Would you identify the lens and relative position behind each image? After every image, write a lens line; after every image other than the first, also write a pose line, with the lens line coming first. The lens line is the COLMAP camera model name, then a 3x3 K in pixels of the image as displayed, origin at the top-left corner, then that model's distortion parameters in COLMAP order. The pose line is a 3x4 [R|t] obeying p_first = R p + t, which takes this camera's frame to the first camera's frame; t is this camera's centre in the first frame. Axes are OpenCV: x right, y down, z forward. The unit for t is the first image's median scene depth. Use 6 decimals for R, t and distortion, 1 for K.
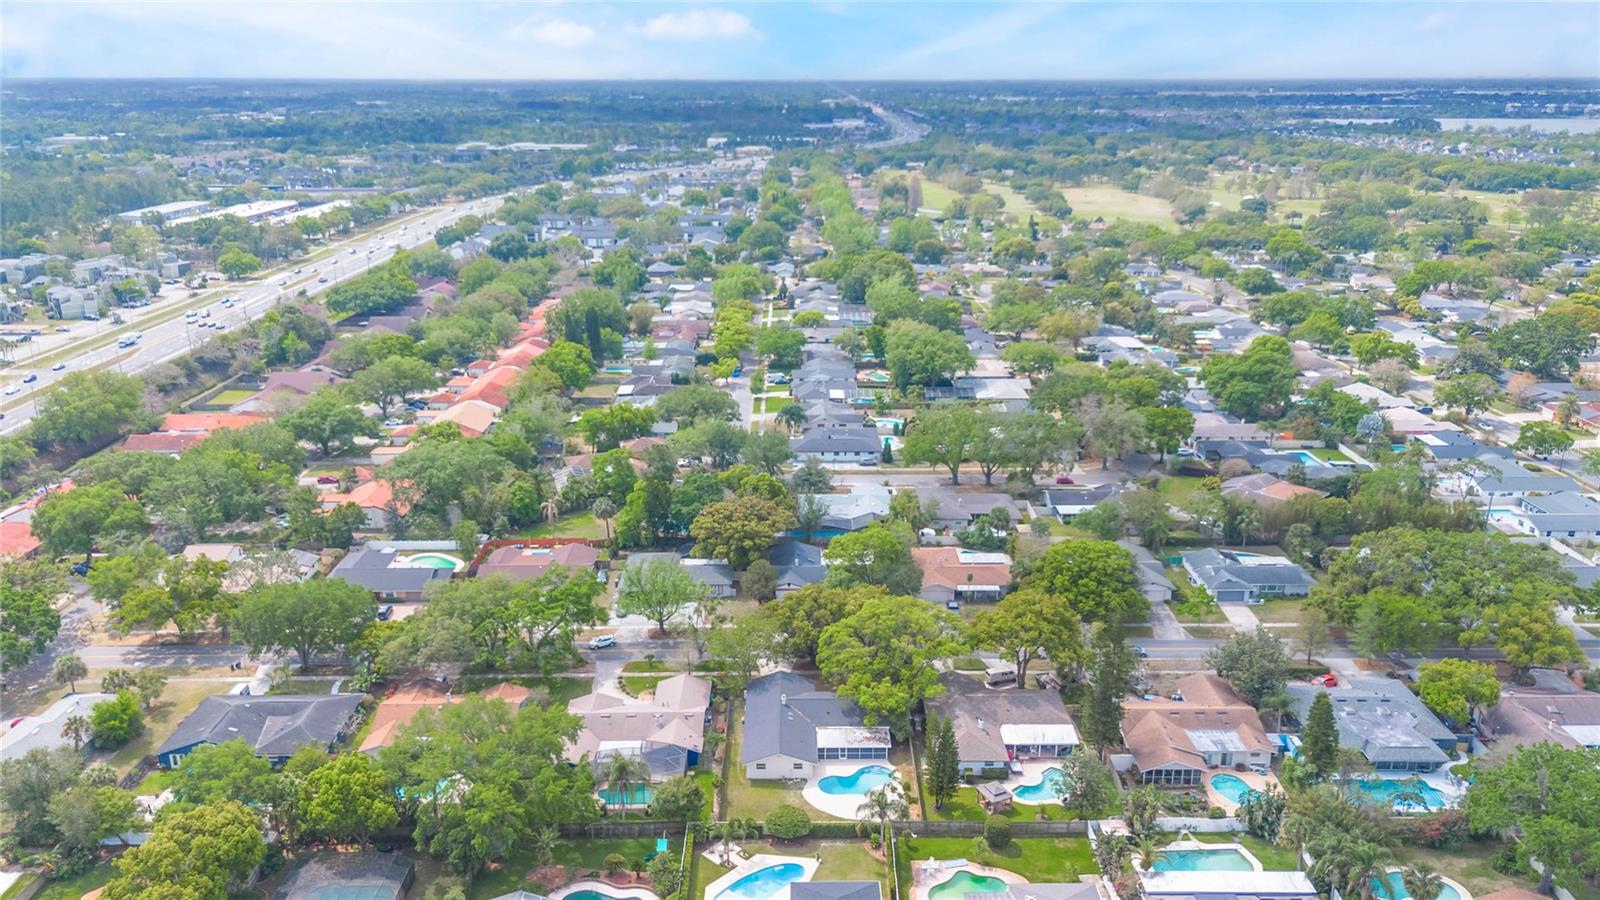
lens RADIAL K [[1206.6, 0, 808.6], [0, 1206.6, 450.0], [0, 0, 1]] dist [0.060352, -0.054694]
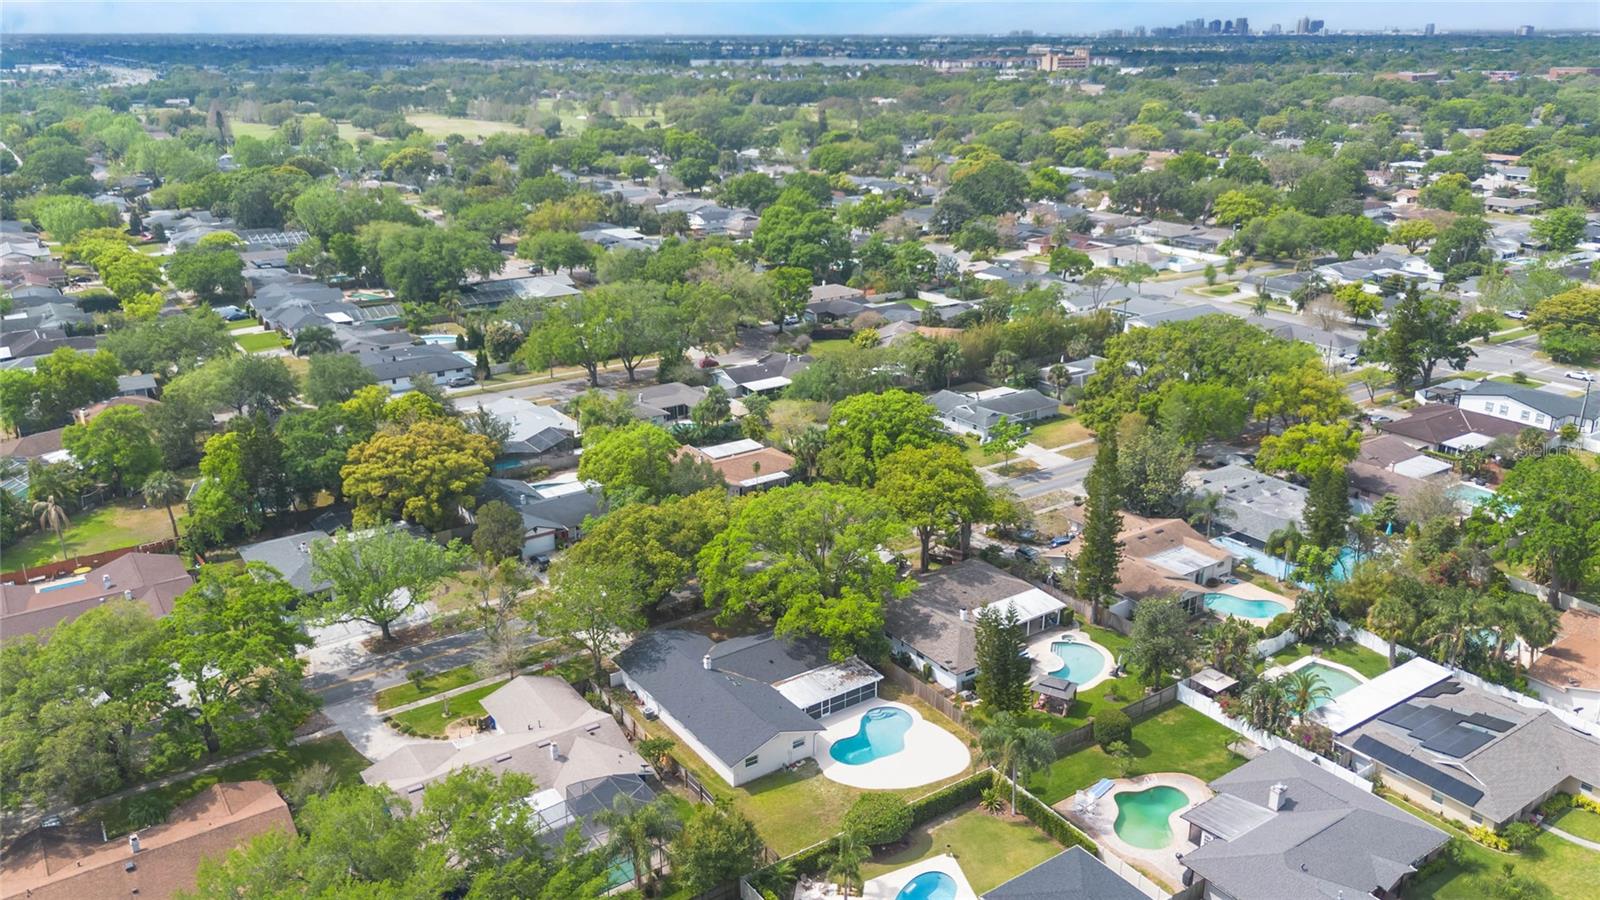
lens RADIAL K [[1206.6, 0, 808.6], [0, 1206.6, 450.0], [0, 0, 1]] dist [0.060352, -0.054694]
pose [[0.823409, -0.187299, 0.535646, -0.232613], [0.171928, 0.981932, 0.079060, 0.036690], [-0.540776, 0.026994, 0.840733, 0.307066]]
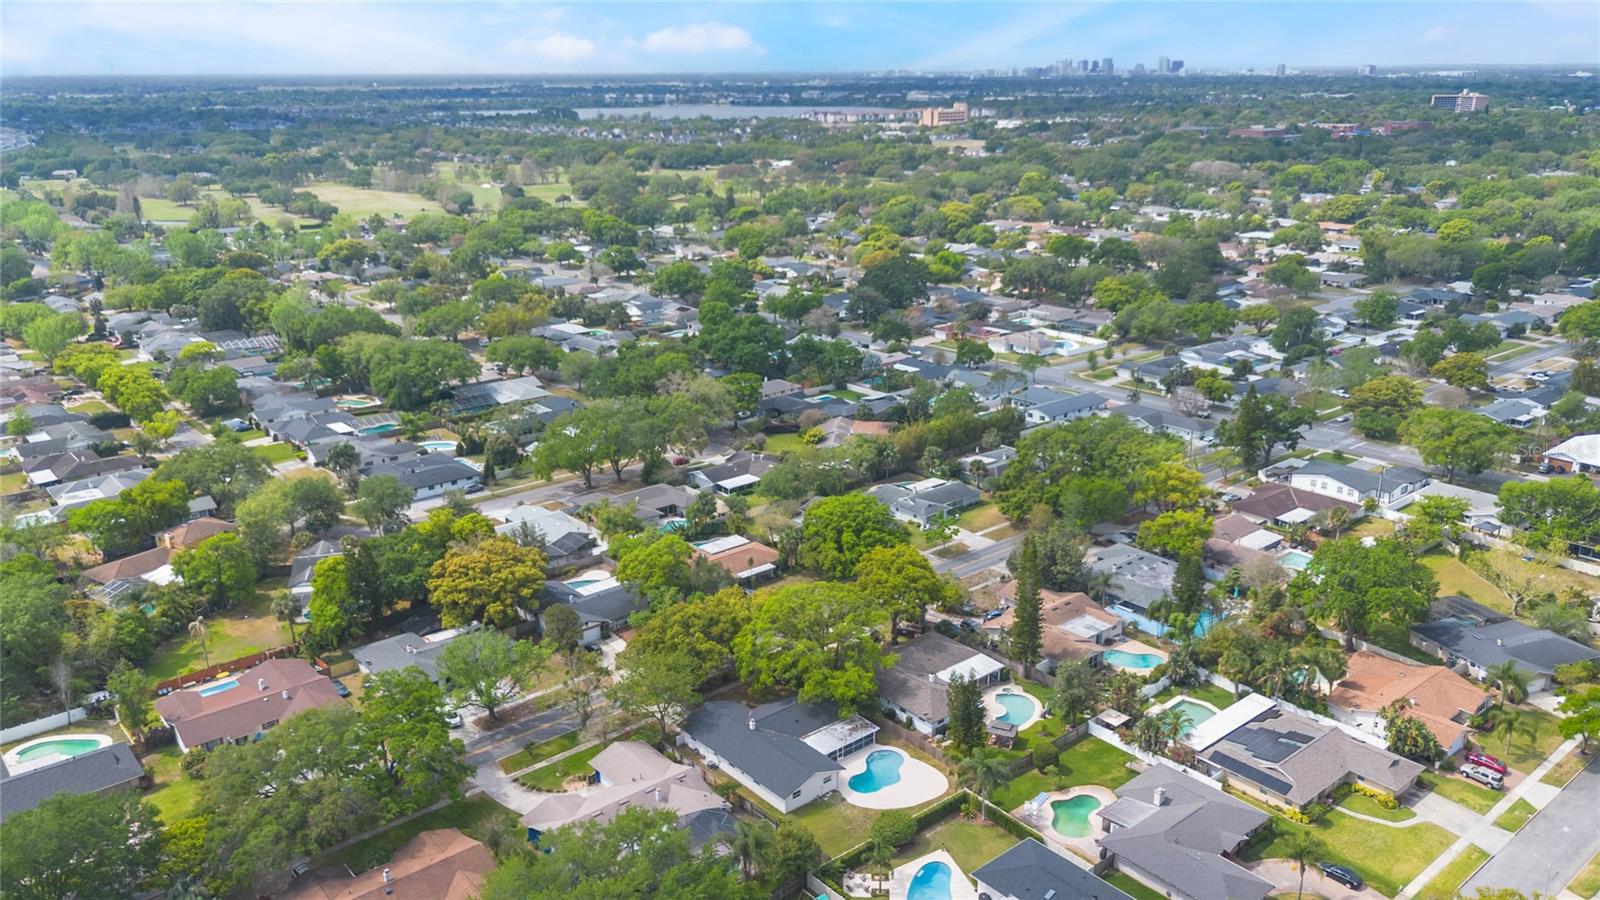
lens RADIAL K [[1227.9, 0, 812.8], [0, 1227.9, 445.6], [0, 0, 1]] dist [0.081222, -0.130365]
pose [[0.762341, -0.195263, 0.617016, -0.388055], [0.198584, 0.977983, 0.064140, -0.036271], [-0.615955, 0.073633, 0.784333, 0.174927]]
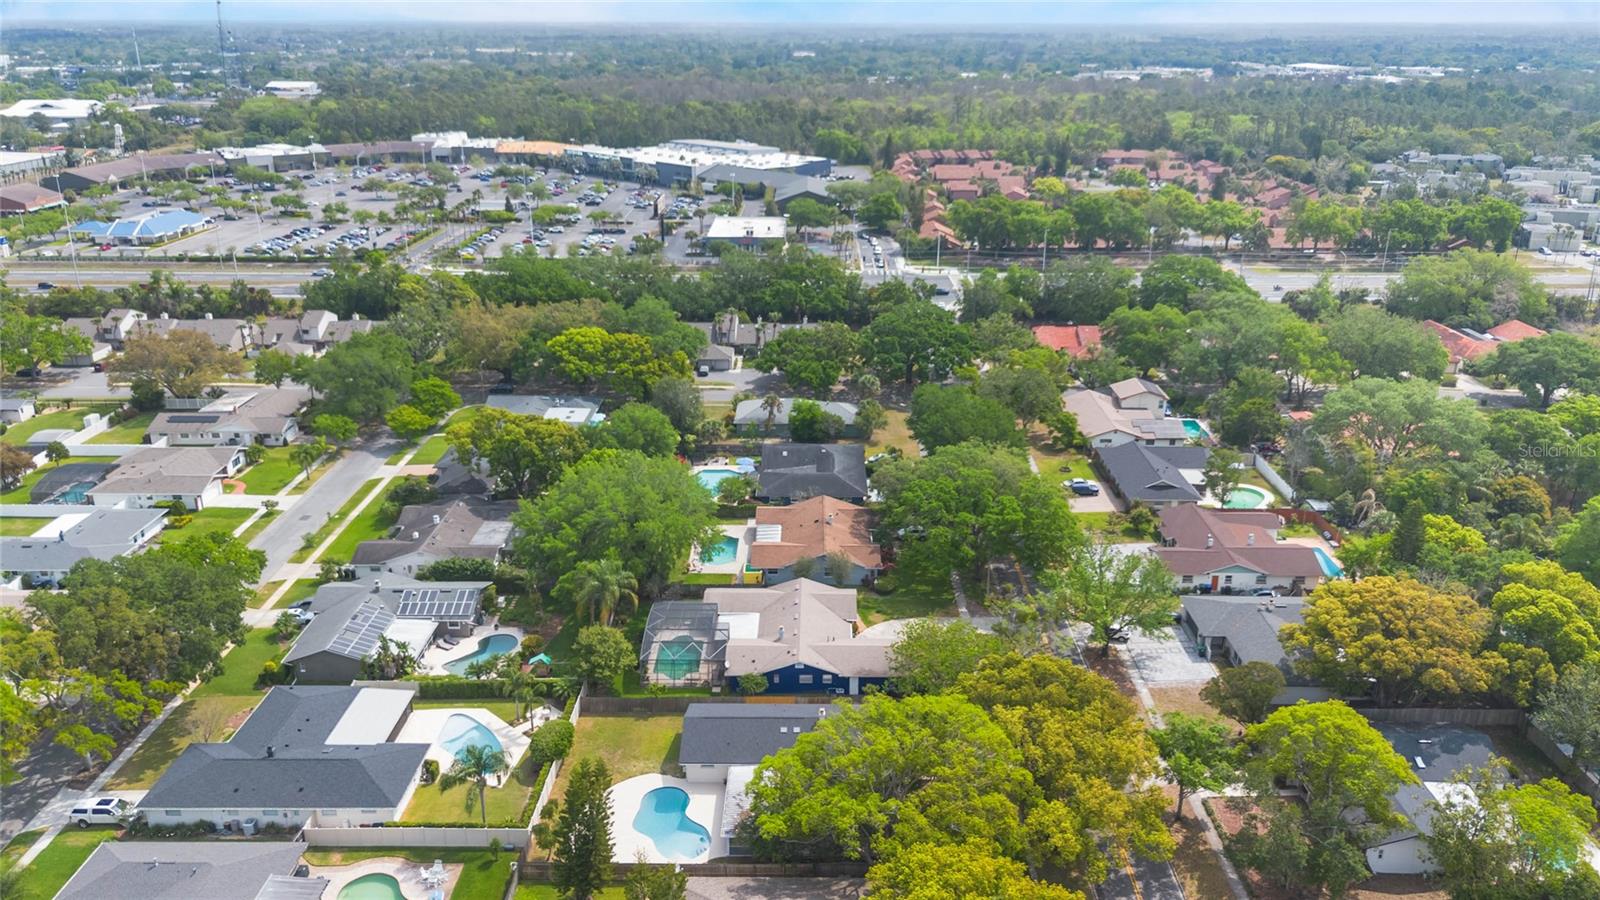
lens RADIAL K [[1206.6, 0, 808.6], [0, 1206.6, 450.0], [0, 0, 1]] dist [0.060352, -0.054694]
pose [[-0.013004, 0.336218, -0.941695, 0.423351], [-0.300914, 0.896801, 0.324344, -0.105062], [0.953563, 0.287586, 0.089511, 0.673176]]
